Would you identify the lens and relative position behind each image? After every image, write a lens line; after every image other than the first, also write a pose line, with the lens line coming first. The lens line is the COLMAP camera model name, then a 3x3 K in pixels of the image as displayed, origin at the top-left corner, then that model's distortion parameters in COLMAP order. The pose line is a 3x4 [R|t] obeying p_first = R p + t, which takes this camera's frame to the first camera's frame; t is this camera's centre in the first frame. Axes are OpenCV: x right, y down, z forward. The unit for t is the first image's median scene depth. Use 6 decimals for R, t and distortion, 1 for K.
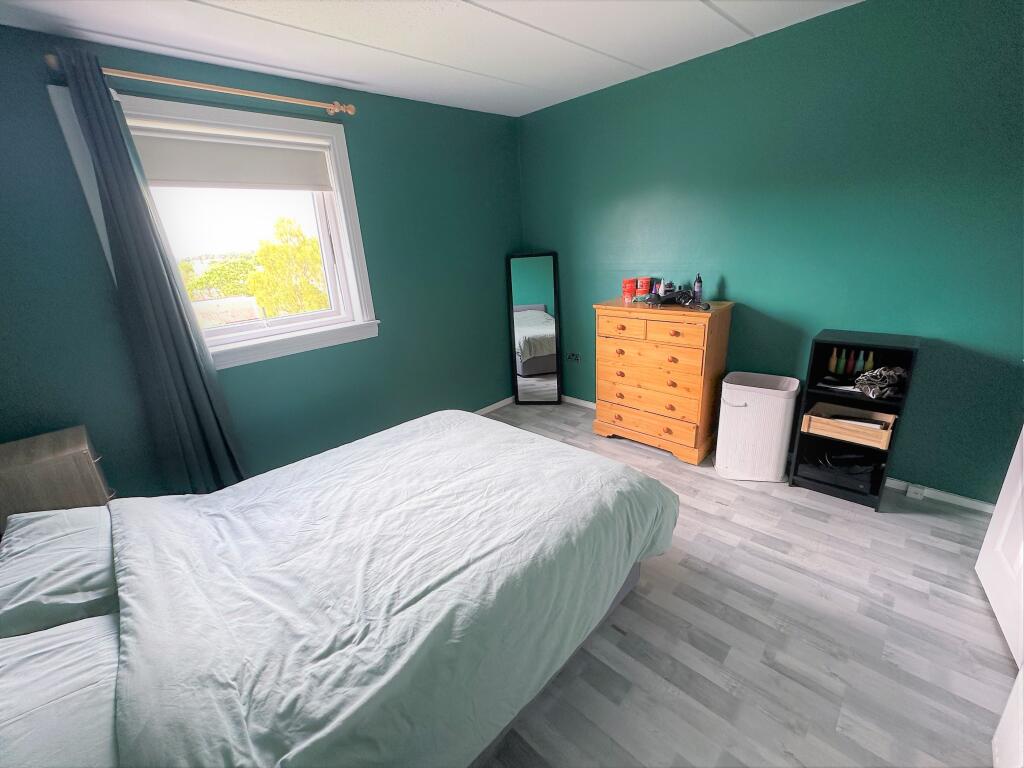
lens RADIAL K [[415.0, 0, 517.2], [0, 415.0, 381.0], [0, 0, 1]] dist [-0.002746, 0.000481]
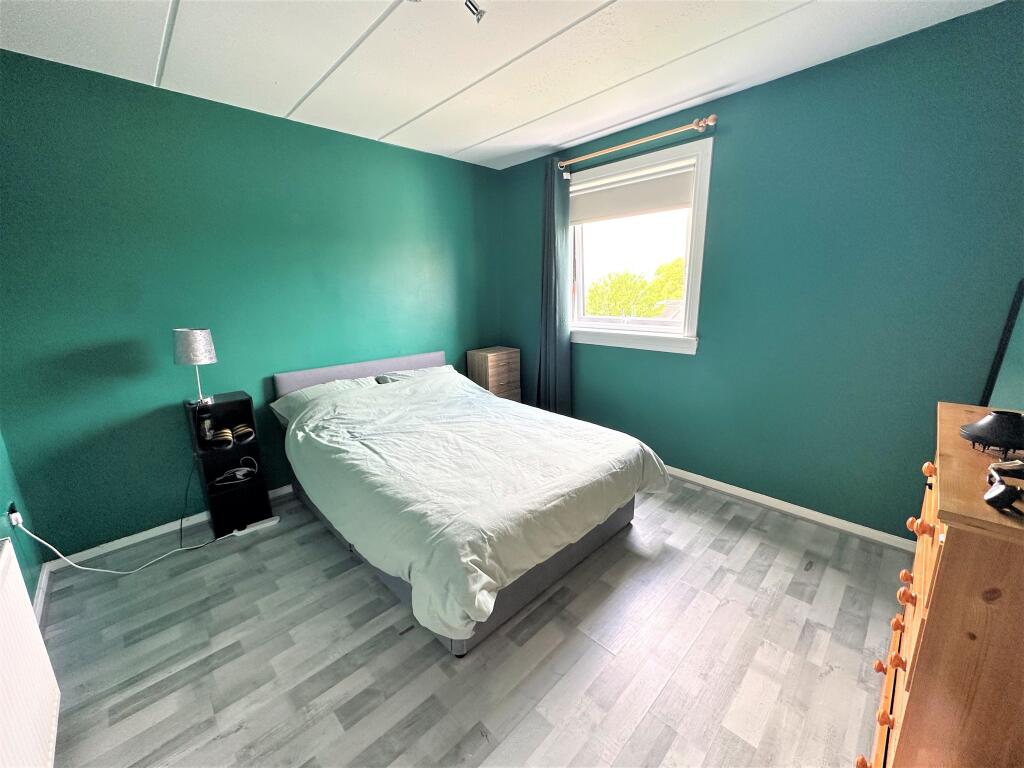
lens RADIAL K [[415.0, 0, 521.1], [0, 415.0, 384.9], [0, 0, 1]] dist [-0.002746, 0.000481]
pose [[-0.013577, 0.293677, -0.955808, 1.150008], [-0.295817, 0.911927, 0.284397, -0.381142], [0.955148, 0.286605, 0.074493, 1.102164]]
